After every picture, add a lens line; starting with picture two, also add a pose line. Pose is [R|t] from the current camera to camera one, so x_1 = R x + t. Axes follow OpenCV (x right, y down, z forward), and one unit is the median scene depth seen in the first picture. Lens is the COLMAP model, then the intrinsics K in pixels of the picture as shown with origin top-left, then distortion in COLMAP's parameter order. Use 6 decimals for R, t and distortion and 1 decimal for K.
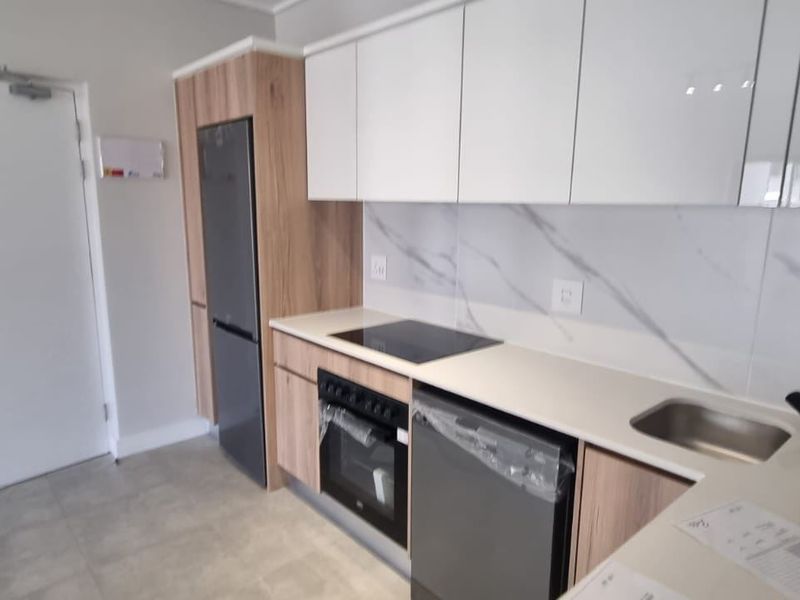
lens RADIAL K [[529.2, 0, 400.0], [0, 529.2, 300.0], [0, 0, 1]] dist [0.001649, -0.002011]
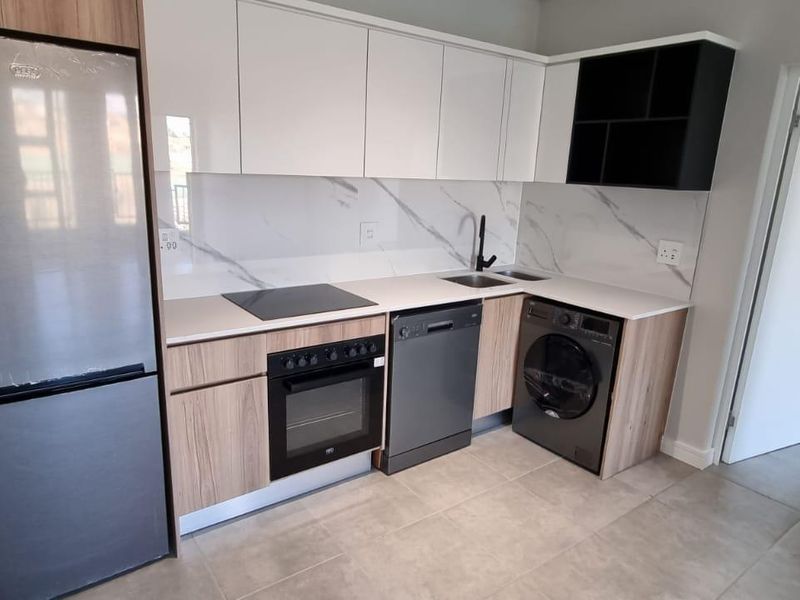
lens RADIAL K [[529.2, 0, 400.0], [0, 529.2, 300.0], [0, 0, 1]] dist [0.001649, -0.002011]
pose [[0.098477, -0.241253, 0.965453, -1.195721], [0.145825, 0.963194, 0.225815, -0.170150], [-0.984397, 0.118550, 0.130033, 0.757062]]
